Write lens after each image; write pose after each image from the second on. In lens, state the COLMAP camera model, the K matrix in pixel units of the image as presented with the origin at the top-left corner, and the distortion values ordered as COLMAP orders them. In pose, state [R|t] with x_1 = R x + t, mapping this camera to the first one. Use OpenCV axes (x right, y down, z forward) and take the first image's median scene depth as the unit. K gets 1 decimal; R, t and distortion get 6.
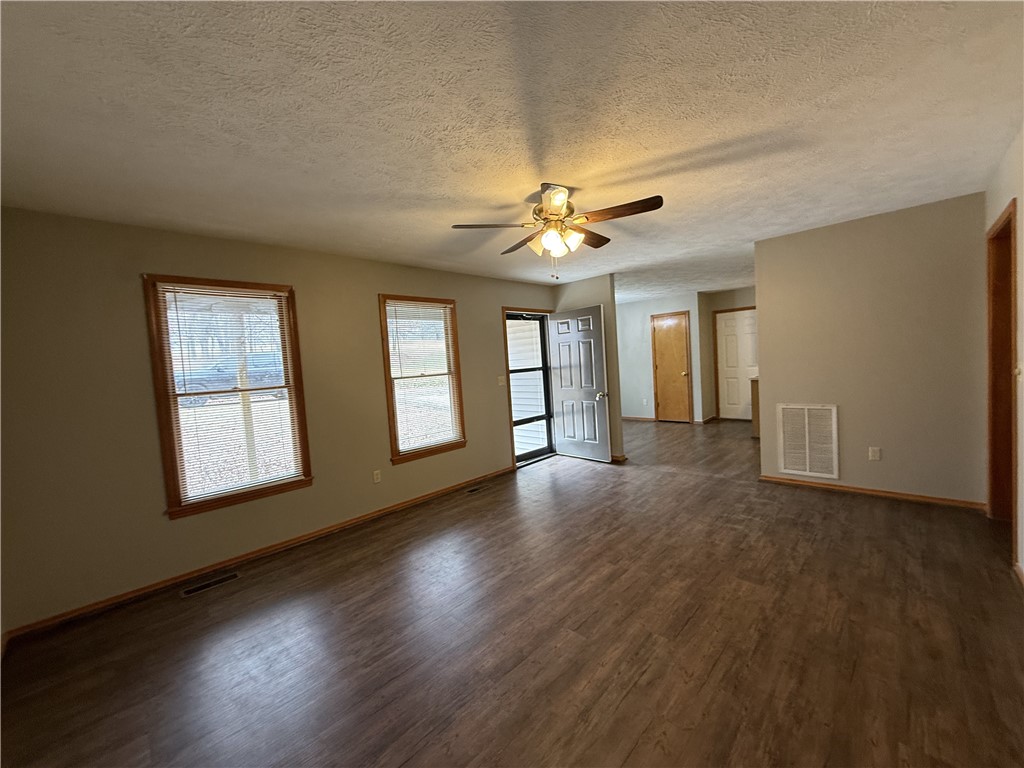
lens RADIAL K [[407.1, 0, 515.7], [0, 407.1, 384.1], [0, 0, 1]] dist [-0.003510, -0.001208]
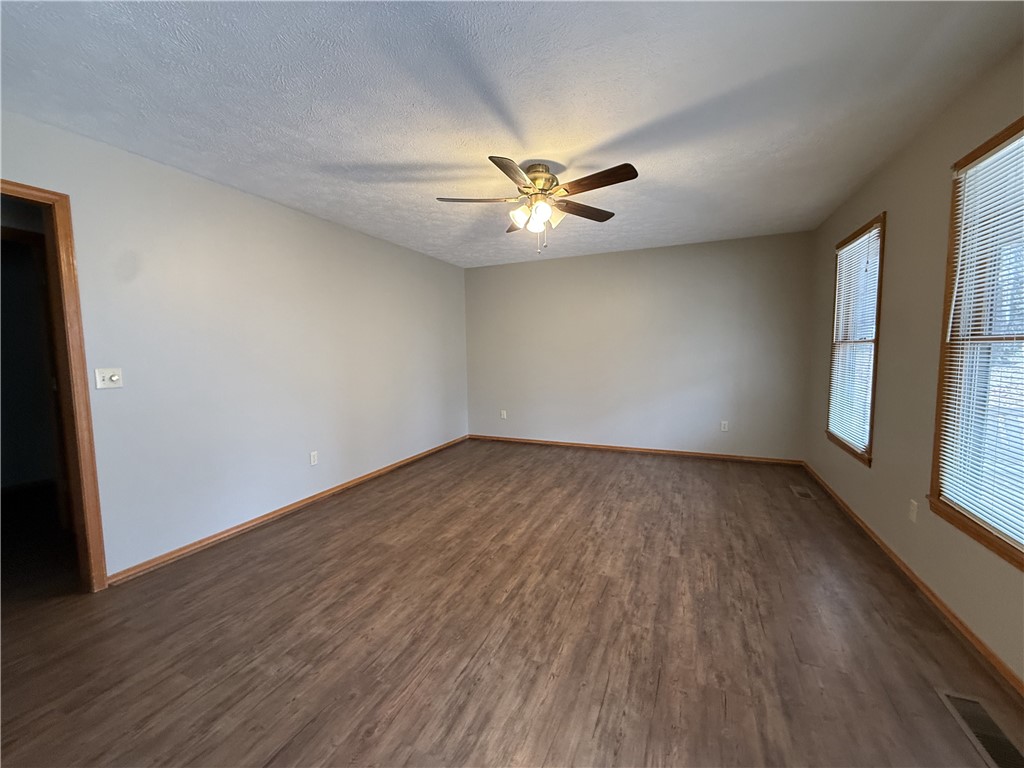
lens RADIAL K [[407.1, 0, 511.8], [0, 407.1, 381.1], [0, 0, 1]] dist [-0.003510, -0.001208]
pose [[-0.938622, 0.104633, -0.328697, 0.467624], [0.056958, 0.986817, 0.151483, -0.094207], [0.340214, 0.123463, -0.932208, 1.727641]]
